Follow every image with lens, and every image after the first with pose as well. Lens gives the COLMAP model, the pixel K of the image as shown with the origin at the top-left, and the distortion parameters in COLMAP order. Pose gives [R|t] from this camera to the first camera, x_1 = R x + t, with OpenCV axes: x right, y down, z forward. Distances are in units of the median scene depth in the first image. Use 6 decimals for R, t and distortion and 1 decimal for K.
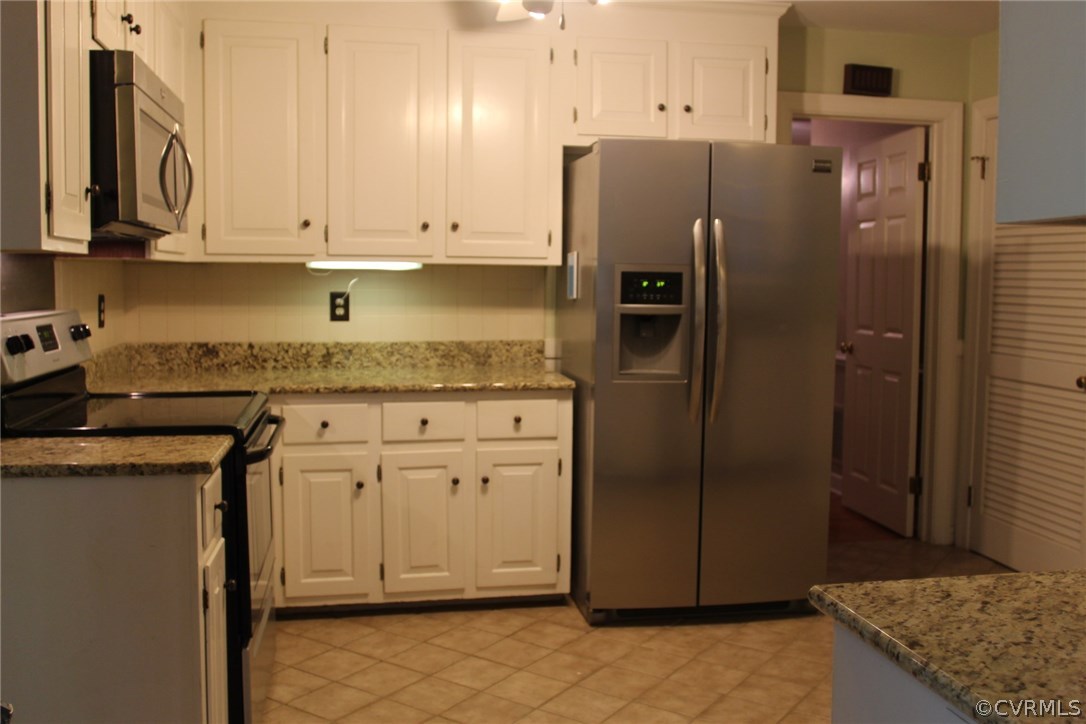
lens RADIAL K [[996.5, 0, 544.7], [0, 996.5, 359.6], [0, 0, 1]] dist [-0.062654, 0.000000]
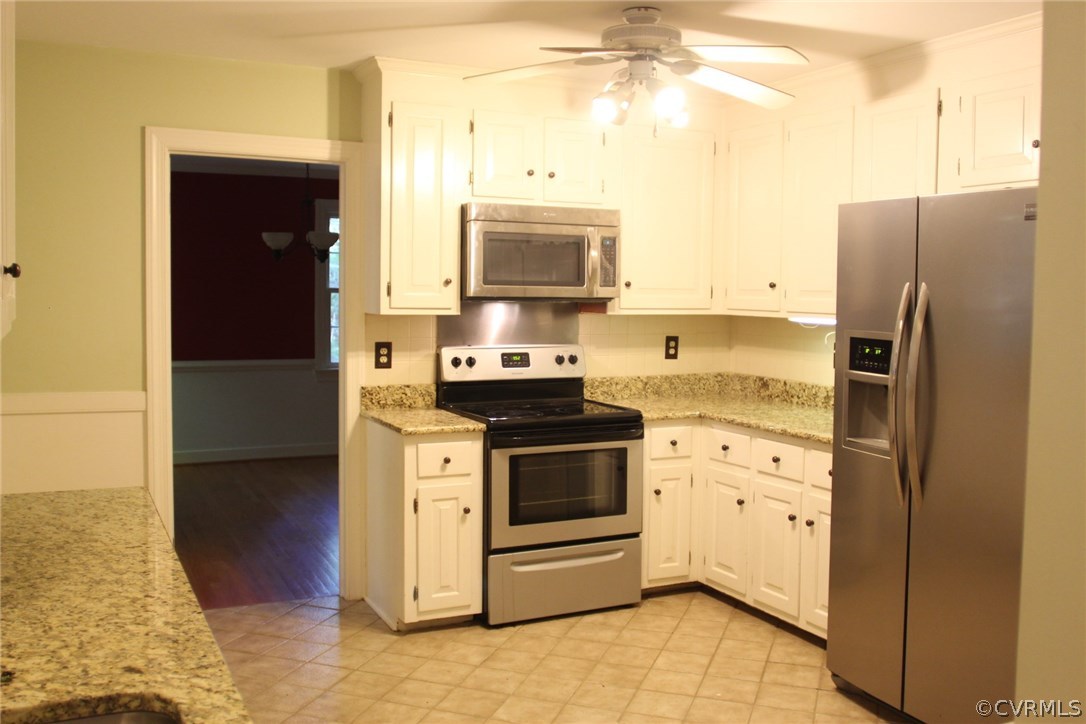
lens RADIAL K [[996.5, 0, 542.0], [0, 996.5, 361.7], [0, 0, 1]] dist [-0.062654, 0.000000]
pose [[0.269854, 0.068178, -0.960484, 0.927904], [-0.088663, 0.995012, 0.045719, -0.080702], [0.958811, 0.072822, 0.274553, 0.433816]]
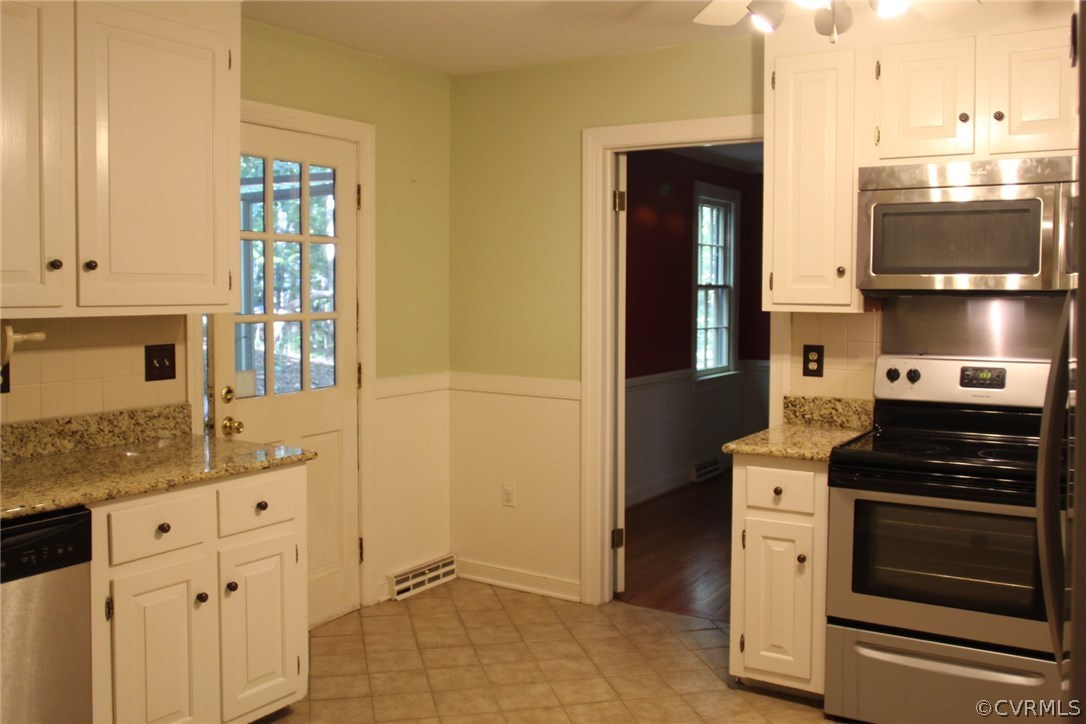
lens RADIAL K [[996.5, 0, 540.6], [0, 996.5, 357.3], [0, 0, 1]] dist [-0.062654, 0.000000]
pose [[-0.676387, 0.044683, -0.735190, 0.610889], [-0.064981, 0.990646, 0.119992, -0.128334], [0.733674, 0.128935, -0.667157, 1.128260]]
